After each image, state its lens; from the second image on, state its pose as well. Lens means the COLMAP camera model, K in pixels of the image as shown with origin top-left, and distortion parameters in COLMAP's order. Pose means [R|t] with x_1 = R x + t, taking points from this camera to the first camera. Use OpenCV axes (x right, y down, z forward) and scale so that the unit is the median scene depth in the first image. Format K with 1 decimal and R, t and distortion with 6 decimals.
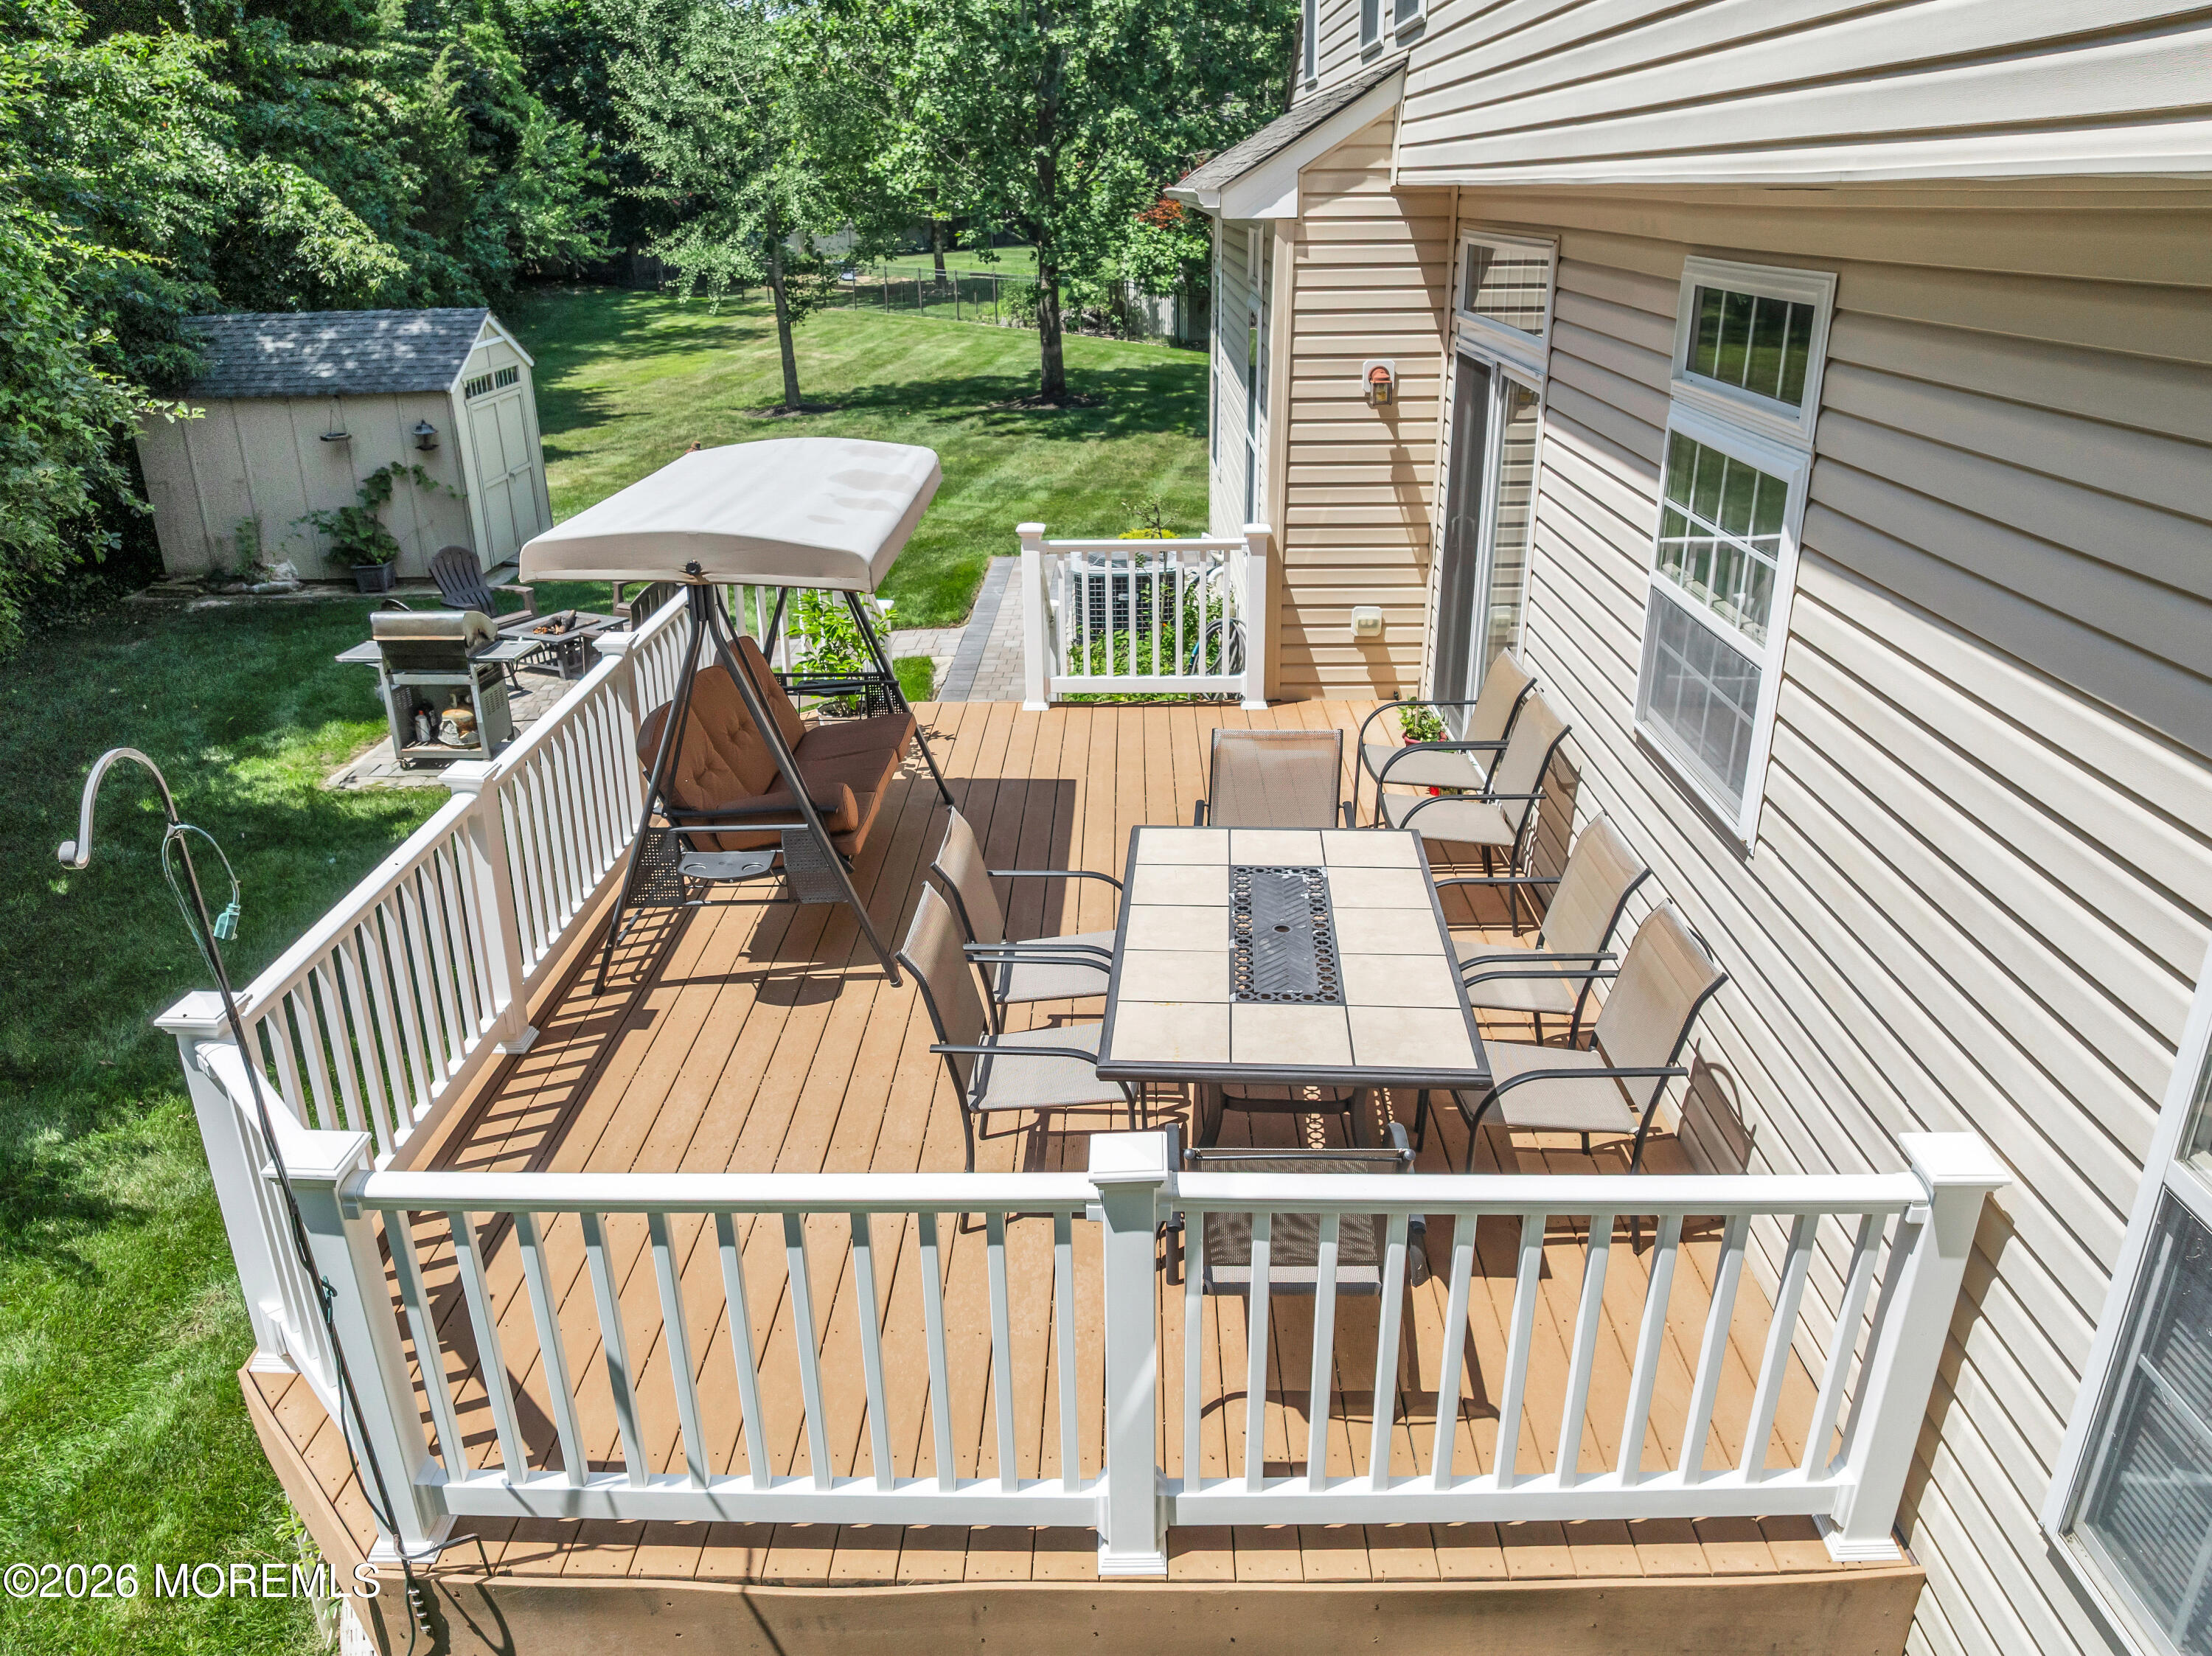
lens RADIAL K [[1570.5, 0, 1109.0], [0, 1570.5, 829.0], [0, 0, 1]] dist [-0.028851, -0.022613]
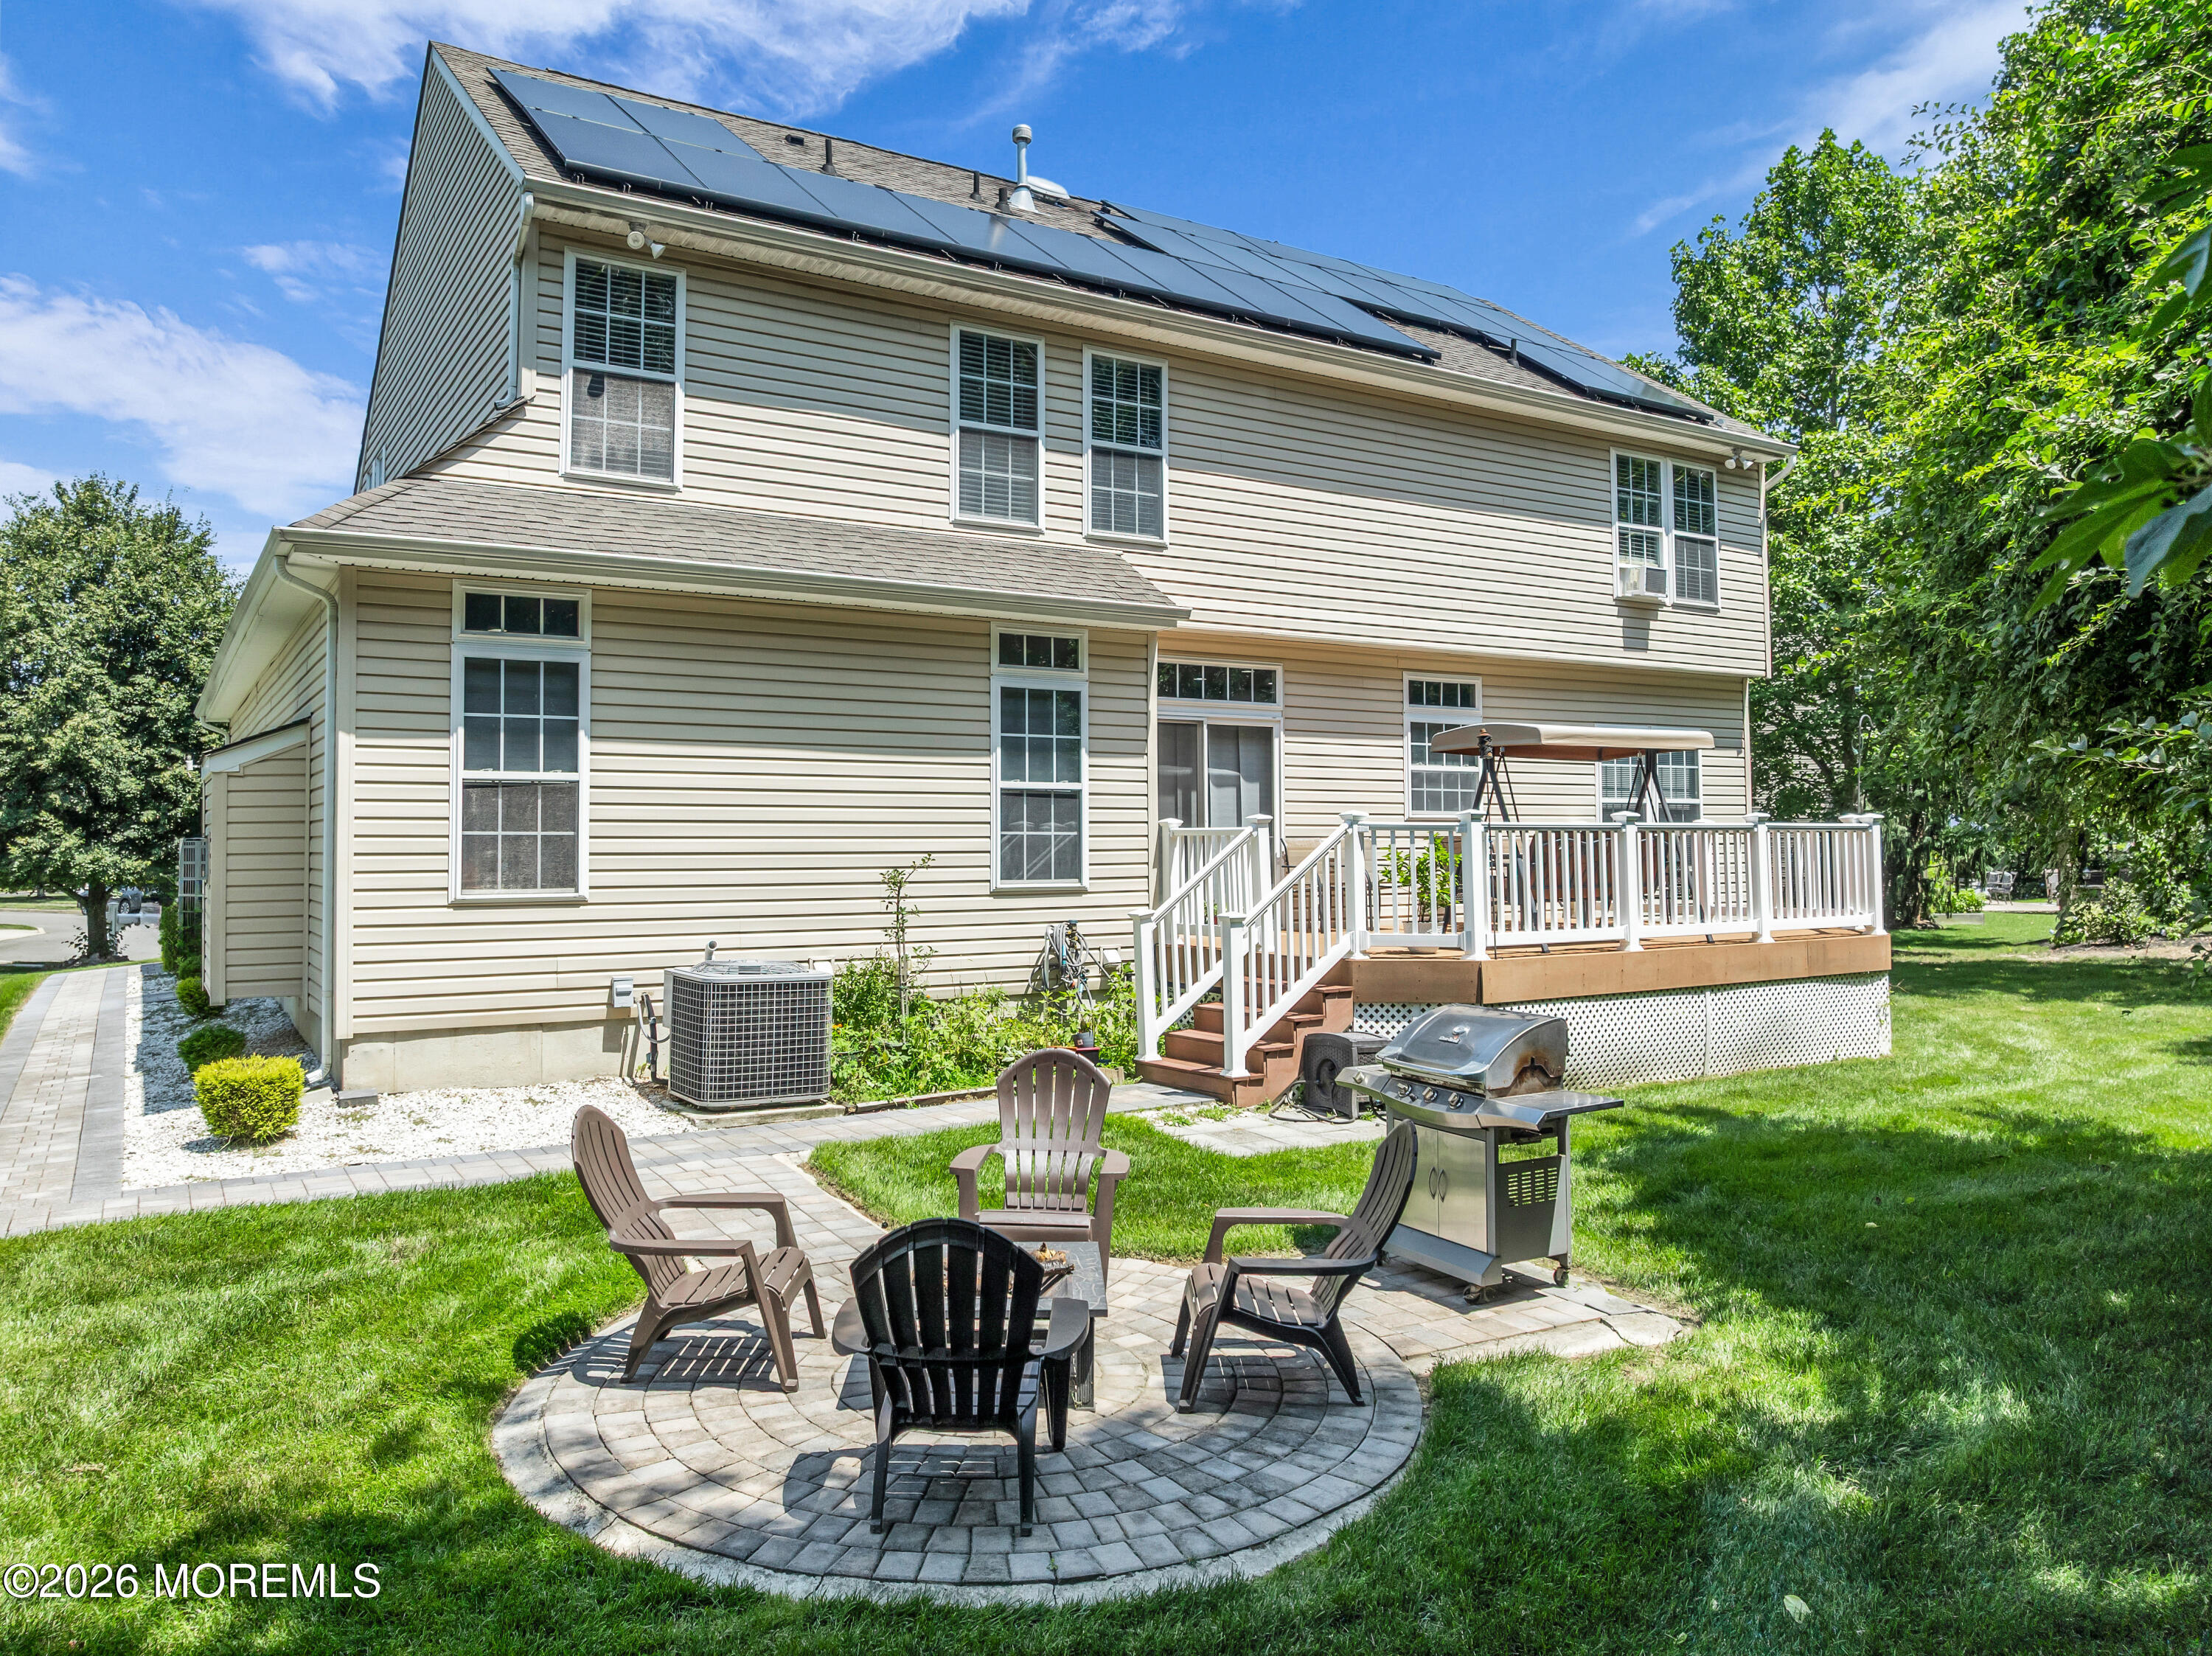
lens RADIAL K [[1570.5, 0, 1101.1], [0, 1570.5, 830.2], [0, 0, 1]] dist [-0.028851, -0.022613]
pose [[-0.529887, 0.023341, 0.847747, -1.217446], [0.327054, 0.927921, 0.178879, -0.494140], [-0.782467, 0.372045, -0.499328, 1.886415]]
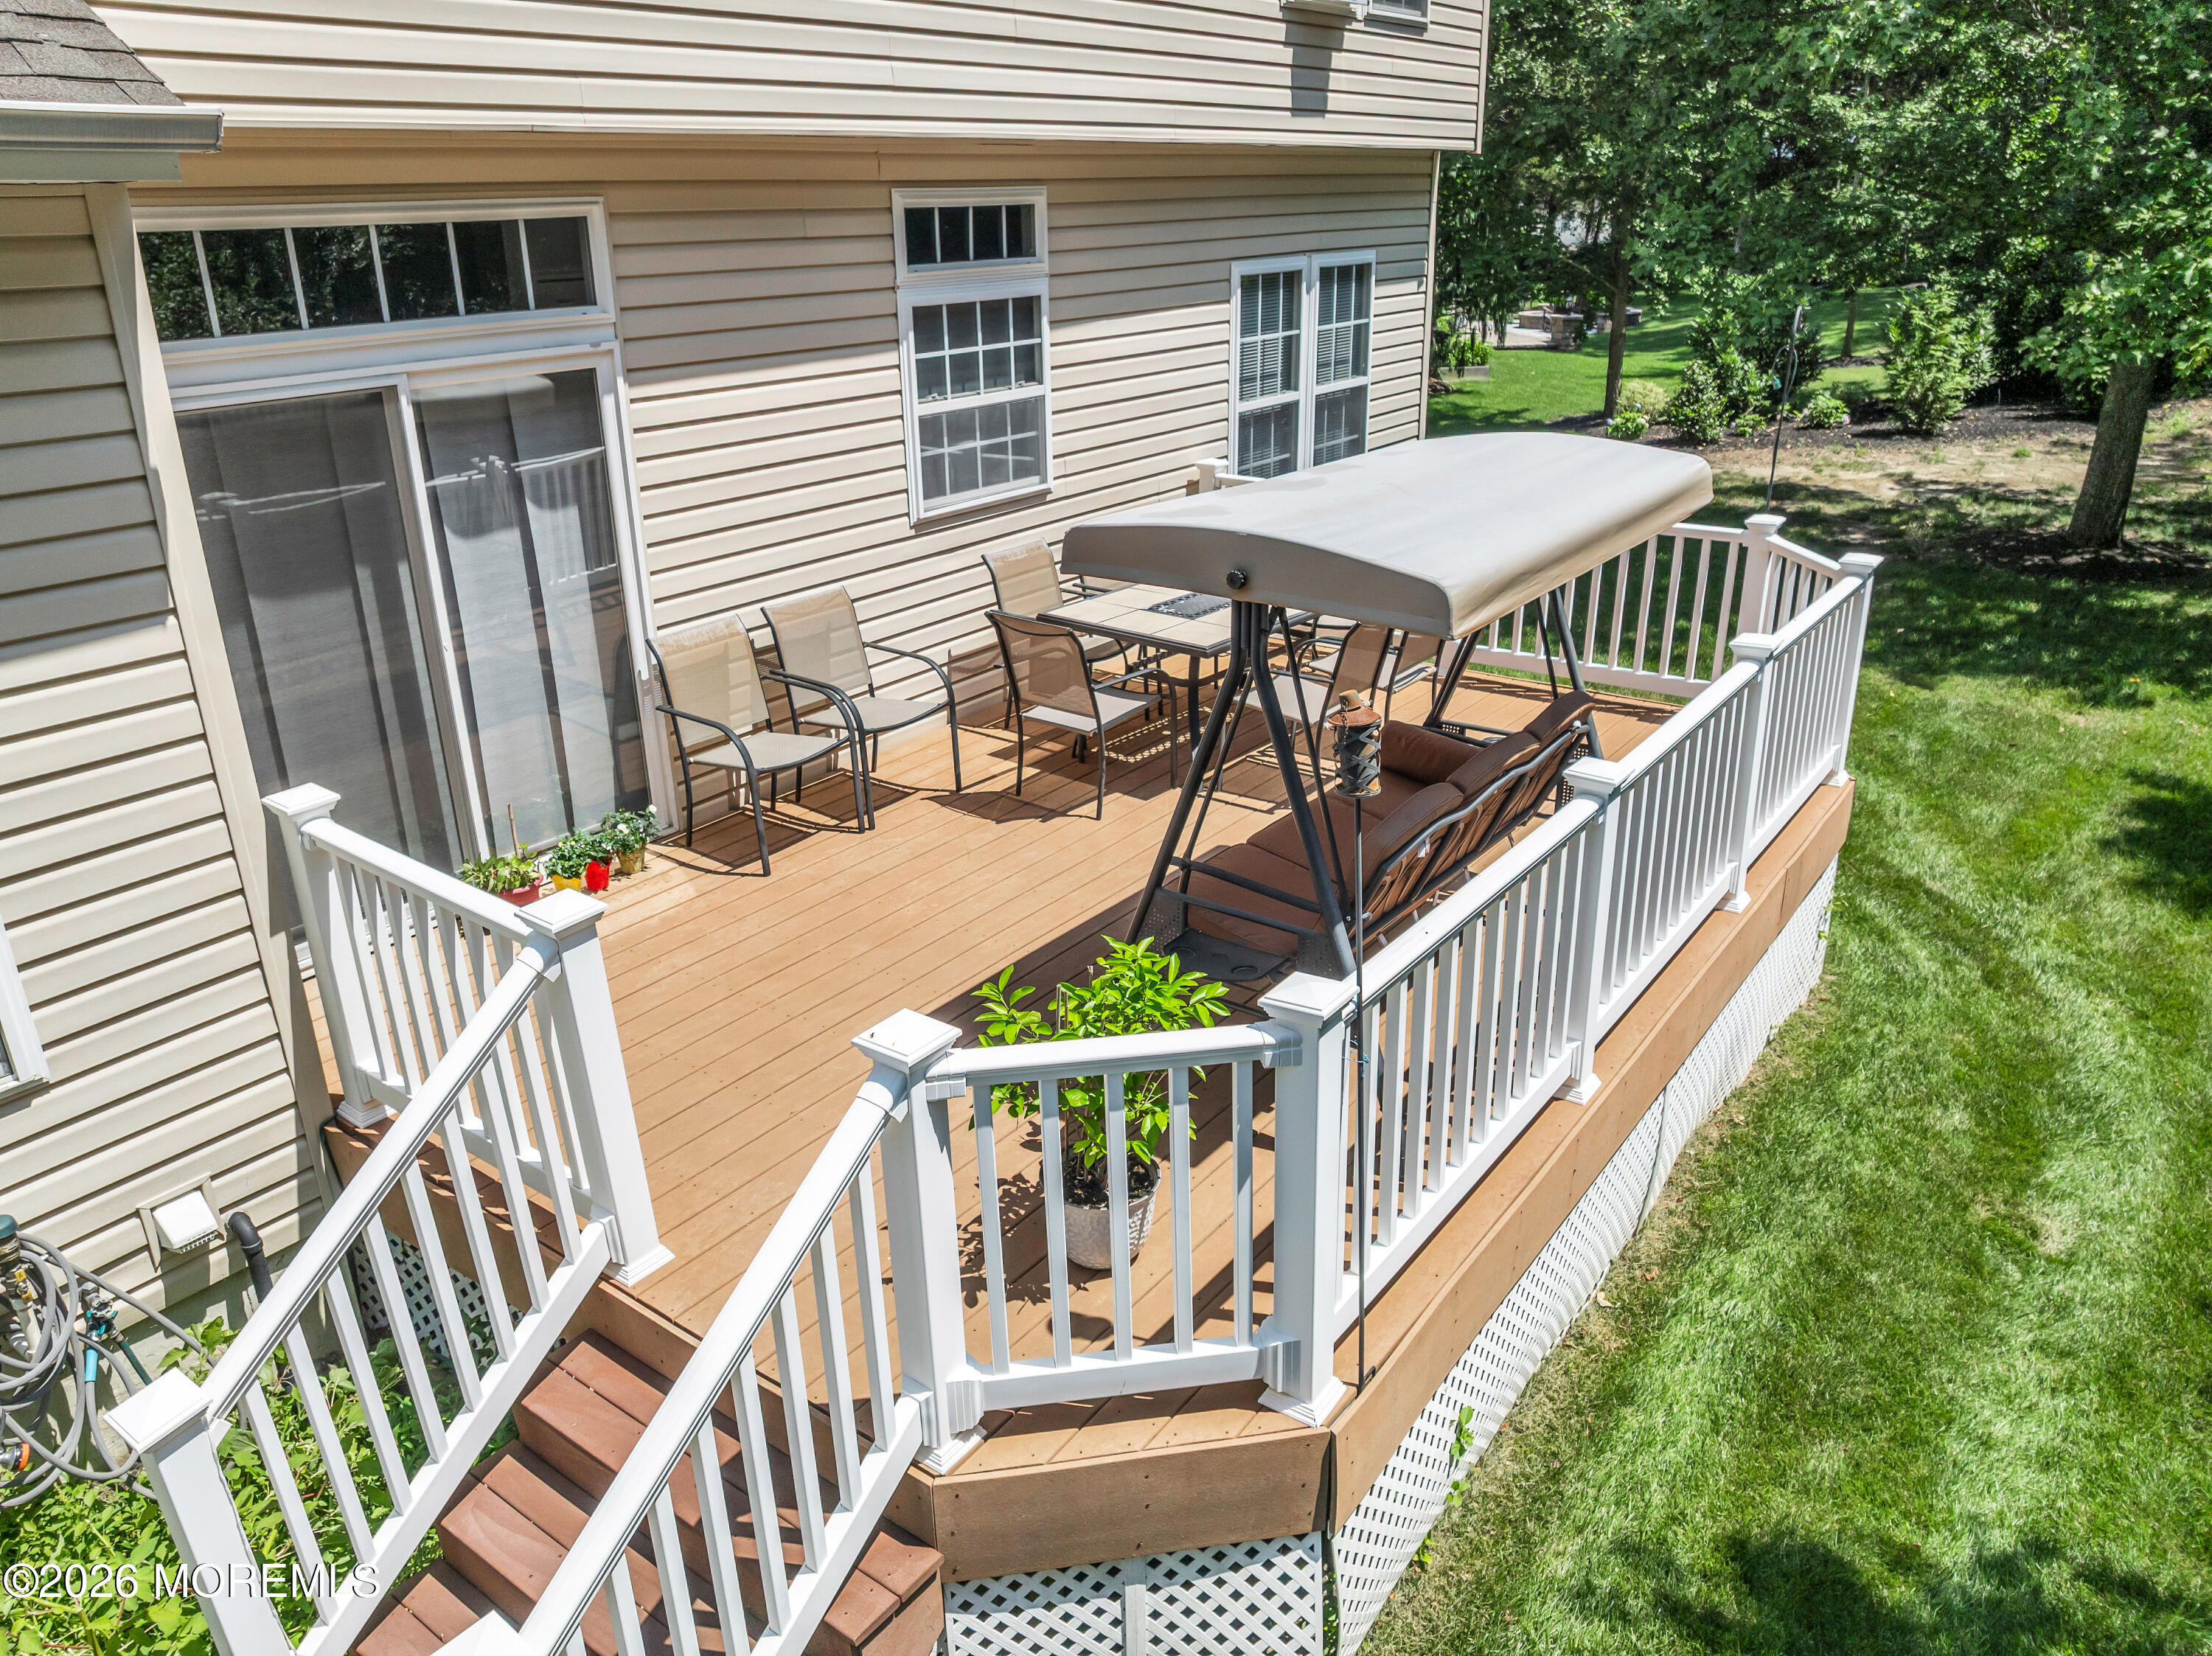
lens RADIAL K [[1570.5, 0, 1100.8], [0, 1570.5, 816.0], [0, 0, 1]] dist [-0.028851, -0.022613]
pose [[-0.803843, -0.202468, 0.559323, -0.419506], [0.240473, 0.749419, 0.616882, -0.448393], [-0.544067, 0.630379, -0.553727, 1.183220]]
